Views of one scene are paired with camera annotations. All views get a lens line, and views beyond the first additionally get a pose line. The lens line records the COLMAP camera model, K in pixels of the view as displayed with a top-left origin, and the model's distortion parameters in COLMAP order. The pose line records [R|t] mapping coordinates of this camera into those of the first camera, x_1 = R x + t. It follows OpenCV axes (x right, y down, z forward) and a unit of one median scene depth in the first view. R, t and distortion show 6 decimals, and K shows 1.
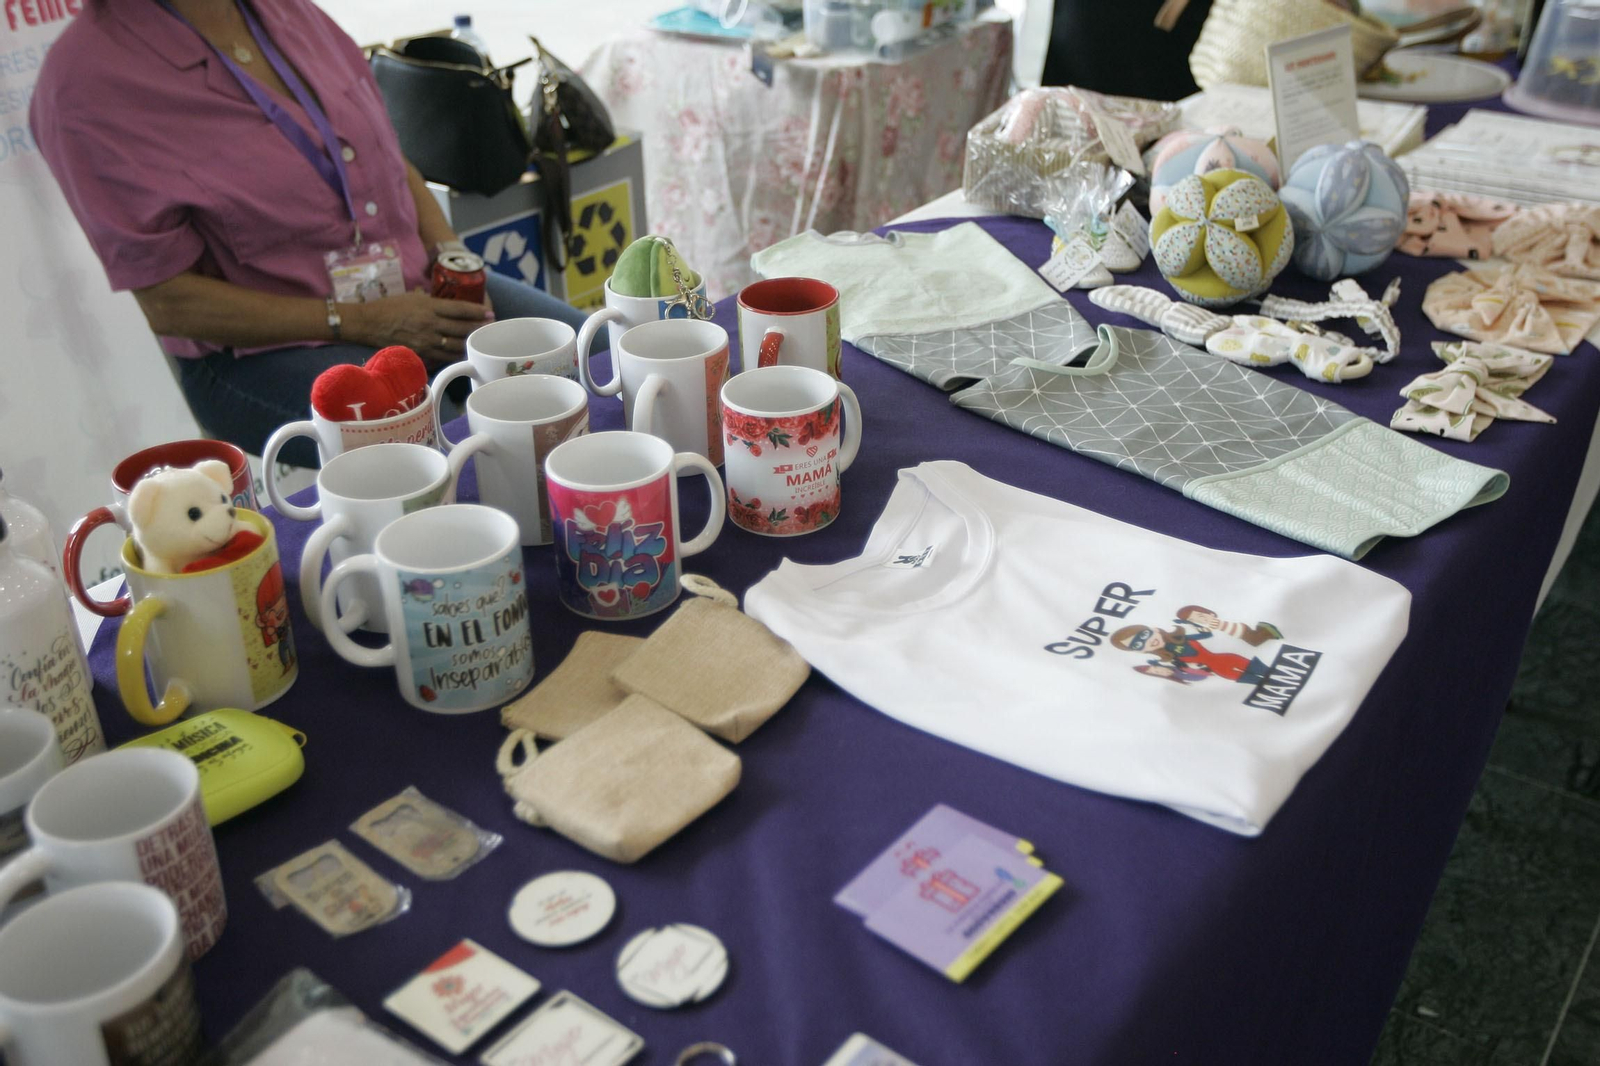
lens RADIAL K [[1494.6, 0, 799.1], [0, 1494.6, 481.8], [0, 0, 1]] dist [0.009617, 0.008808]
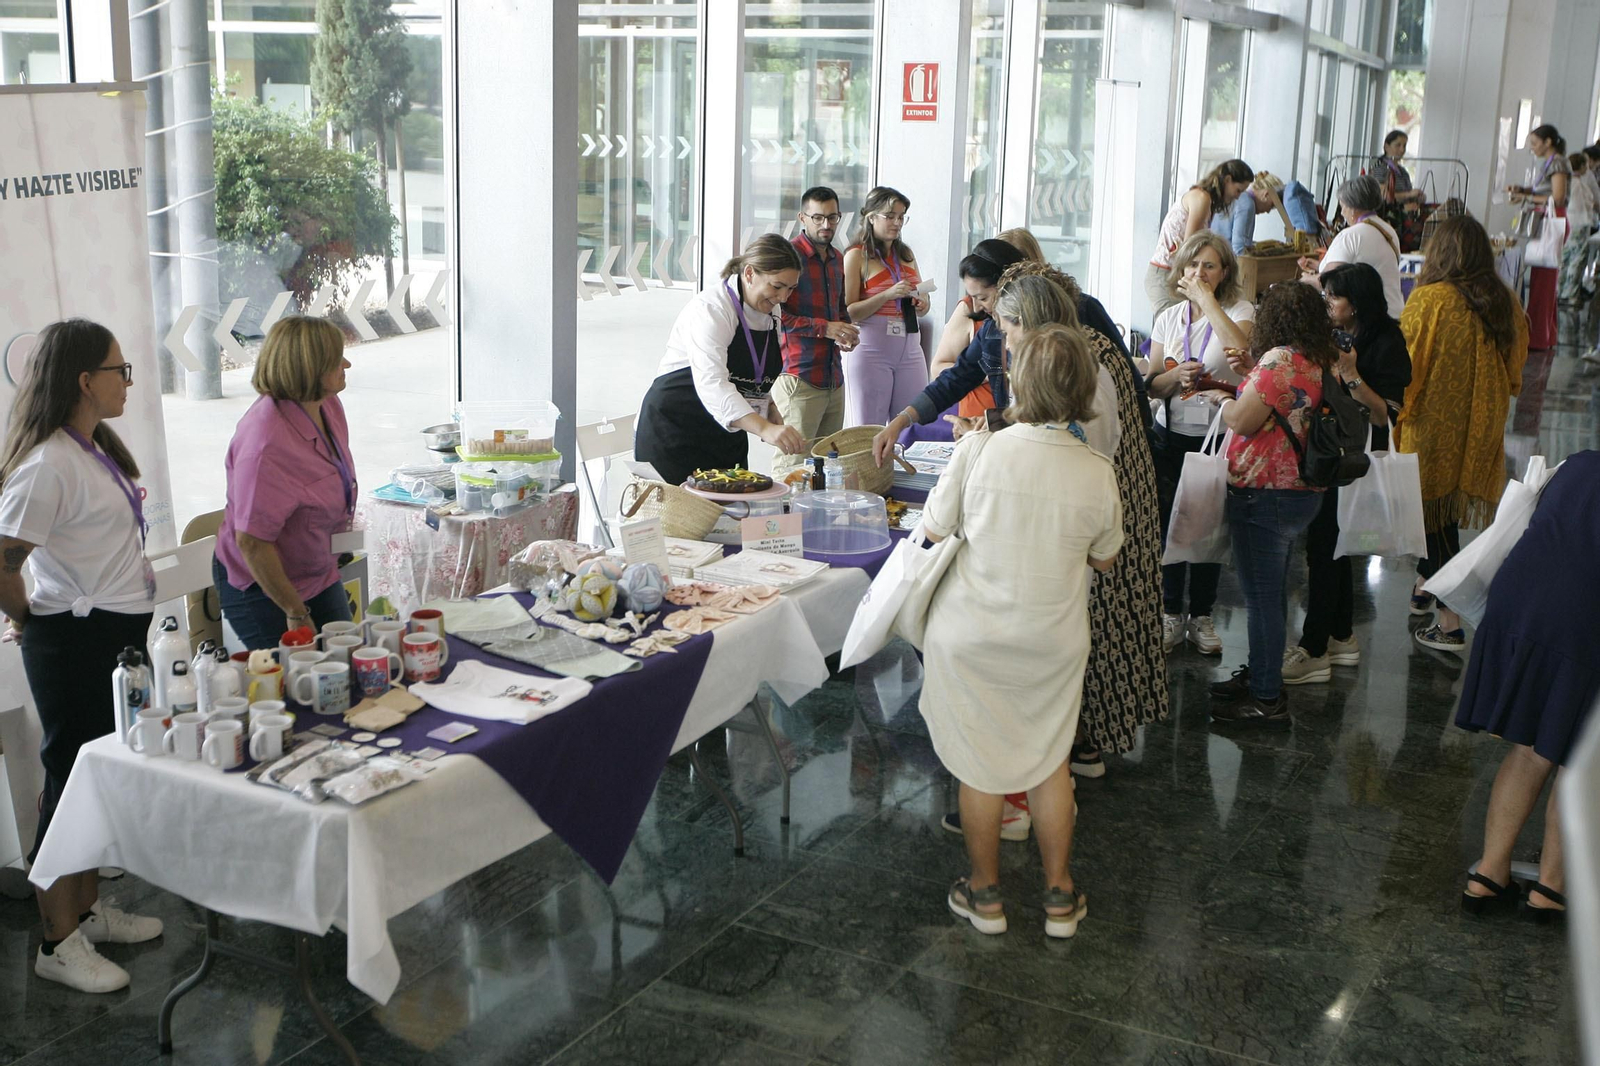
lens RADIAL K [[1686.0, 0, 800.0], [0, 1686.0, 533.0], [0, 0, 1]] dist [0.000976, 0.008102]
pose [[0.985912, -0.001943, 0.167252, 0.142409], [0.039443, 0.974434, -0.221187, 0.427064], [-0.162546, 0.224668, 0.960783, -2.090971]]
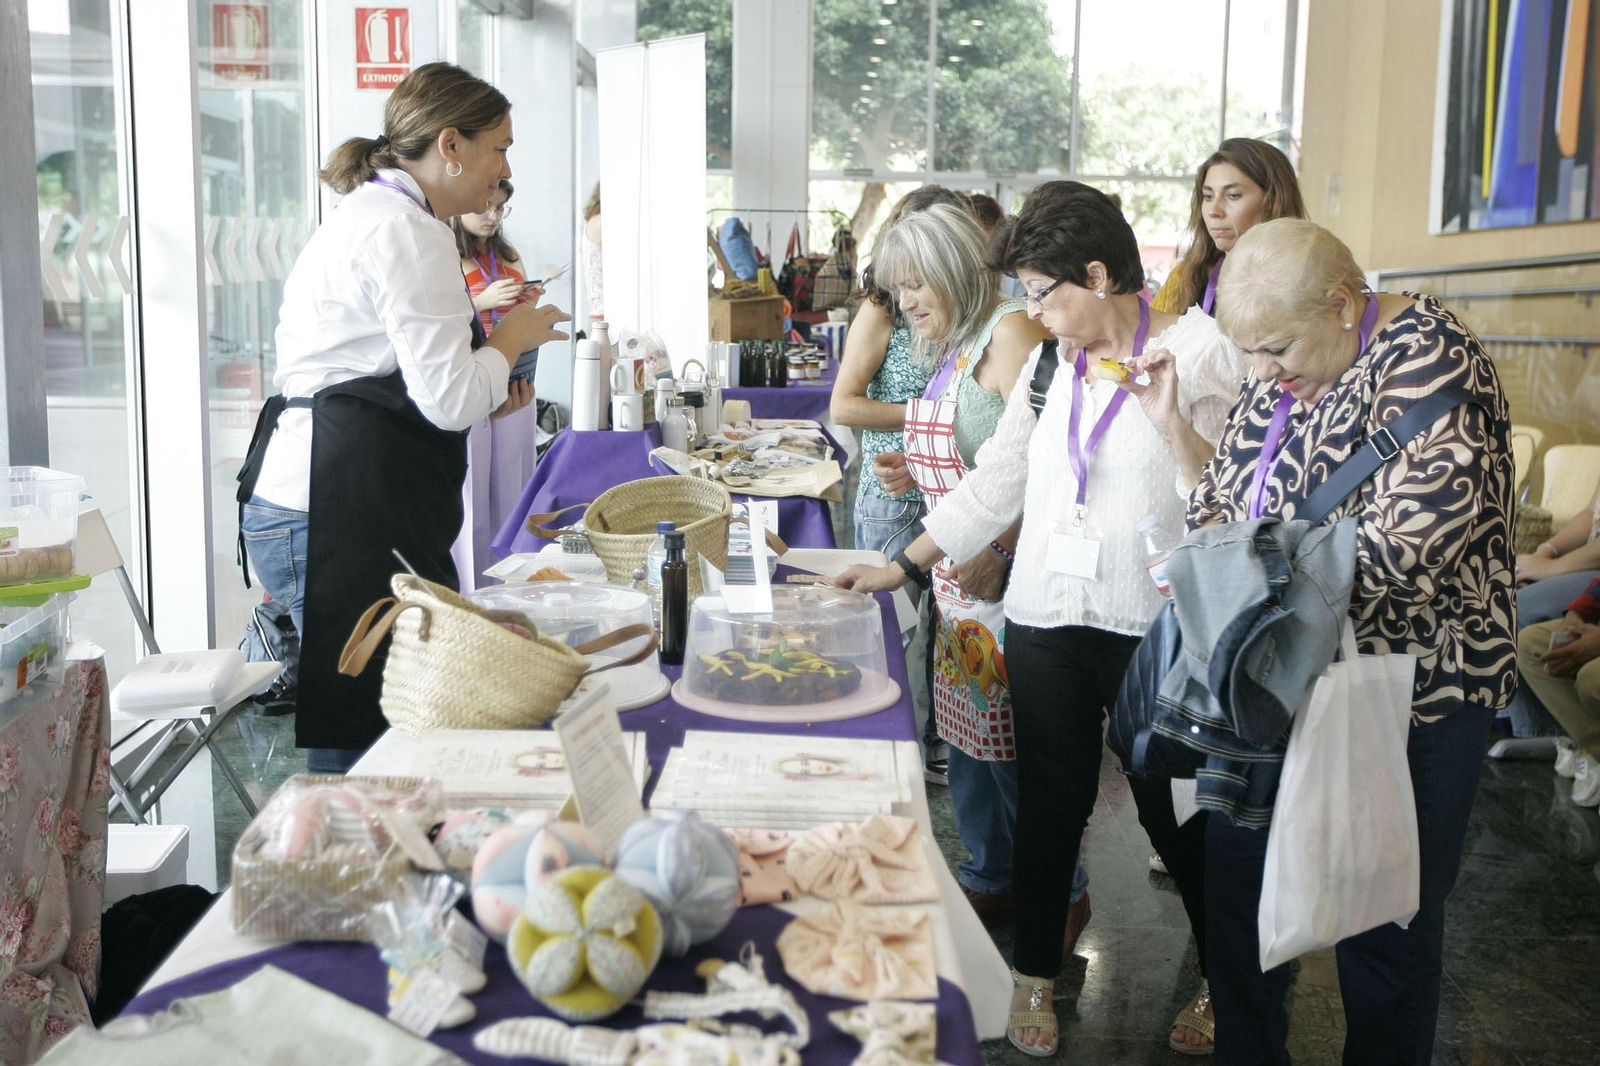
lens RADIAL K [[1686.0, 0, 800.0], [0, 1686.0, 533.0], [0, 0, 1]] dist [0.000976, 0.008102]
pose [[0.804112, -0.068270, 0.590545, -0.211921], [0.242652, 0.944556, -0.221210, -0.139757], [-0.542701, 0.321174, 0.776095, 0.038529]]
